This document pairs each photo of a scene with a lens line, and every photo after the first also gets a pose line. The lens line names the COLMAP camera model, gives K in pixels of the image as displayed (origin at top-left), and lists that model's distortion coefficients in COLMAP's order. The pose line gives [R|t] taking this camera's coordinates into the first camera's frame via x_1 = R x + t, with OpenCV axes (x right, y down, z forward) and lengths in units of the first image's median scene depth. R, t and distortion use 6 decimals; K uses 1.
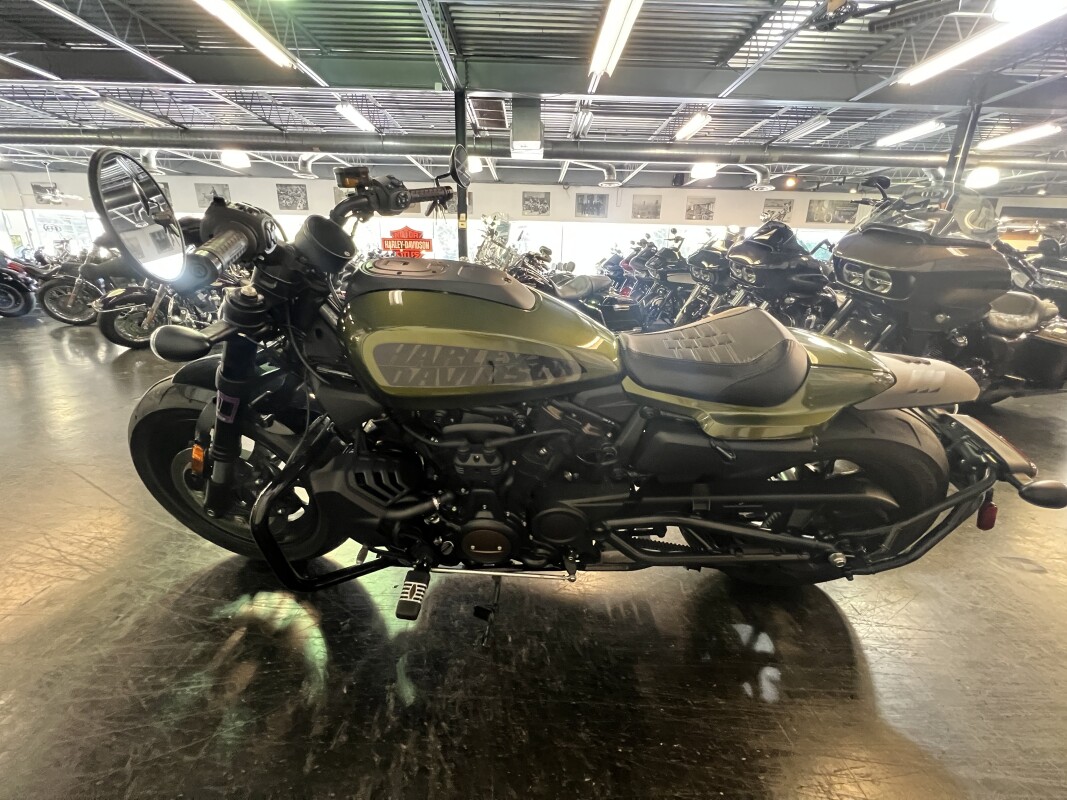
lens RADIAL K [[432.0, 0, 533.5], [0, 432.0, 400.0], [0, 0, 1]] dist [-0.000023, -0.000017]
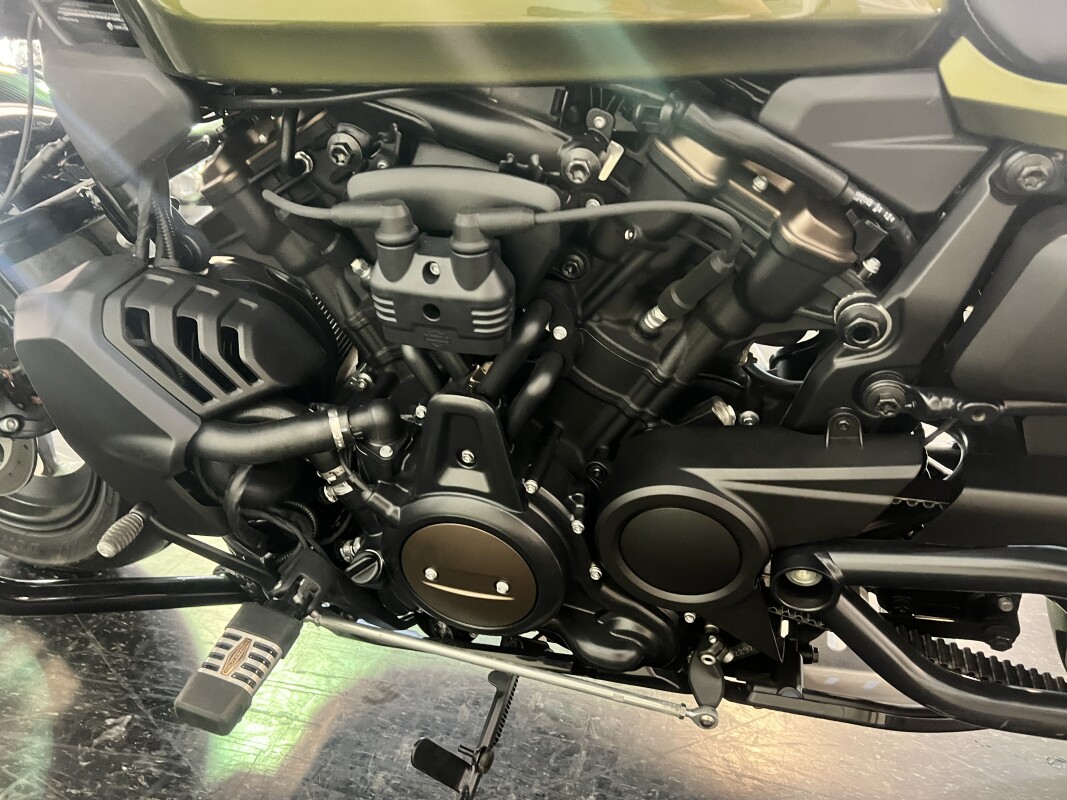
lens RADIAL K [[773.2, 0, 533.5], [0, 773.2, 400.0], [0, 0, 1]] dist [0.048638, -0.054619]
pose [[0.973336, 0.104208, -0.204346, 0.062502], [-0.107316, 0.994216, -0.004155, 0.198608], [0.202732, 0.025973, 0.978890, 0.396989]]
